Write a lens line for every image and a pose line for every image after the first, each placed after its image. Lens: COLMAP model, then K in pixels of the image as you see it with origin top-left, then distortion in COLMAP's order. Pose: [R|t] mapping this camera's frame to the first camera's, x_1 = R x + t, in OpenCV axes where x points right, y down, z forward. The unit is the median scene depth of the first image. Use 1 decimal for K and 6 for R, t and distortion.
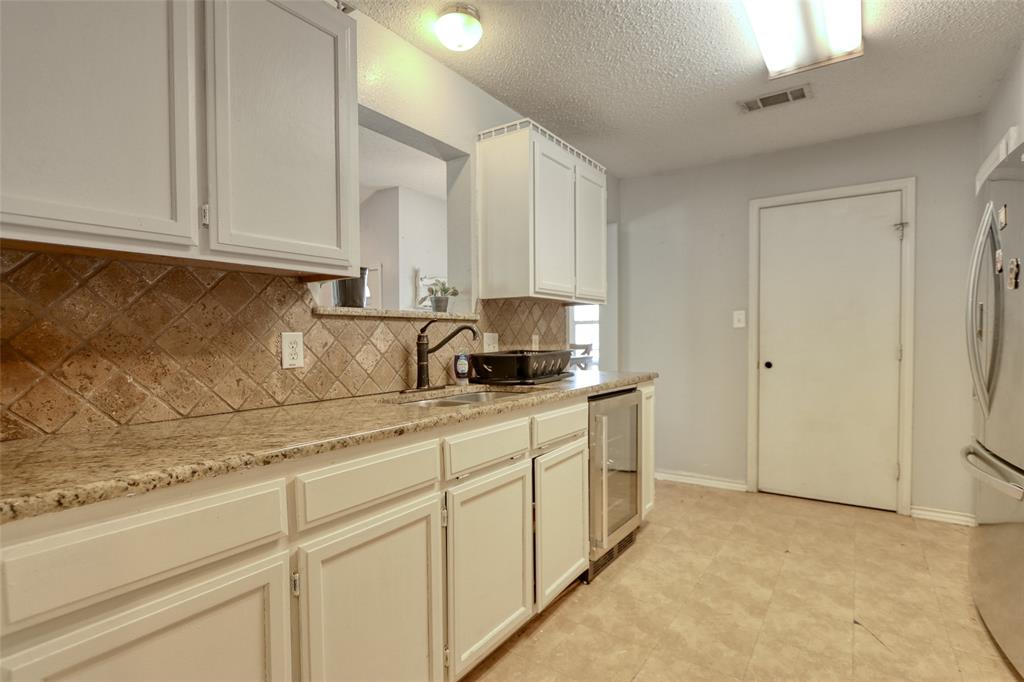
lens RADIAL K [[504.4, 0, 519.5], [0, 504.4, 347.3], [0, 0, 1]] dist [-0.016857, 0.003390]
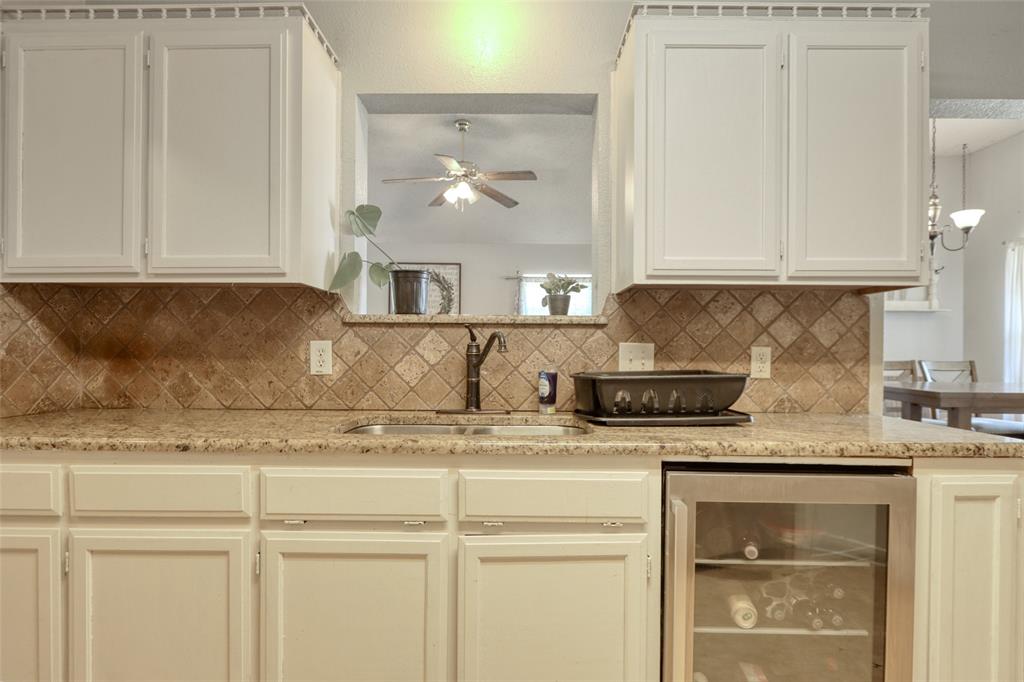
lens RADIAL K [[517.8, 0, 515.5], [0, 517.8, 350.3], [0, 0, 1]] dist [-0.013271, -0.000490]
pose [[0.552312, 0.016027, -0.833483, 0.646210], [-0.028079, 0.999606, 0.000615, -0.021111], [0.833164, 0.023064, 0.552545, 0.716326]]
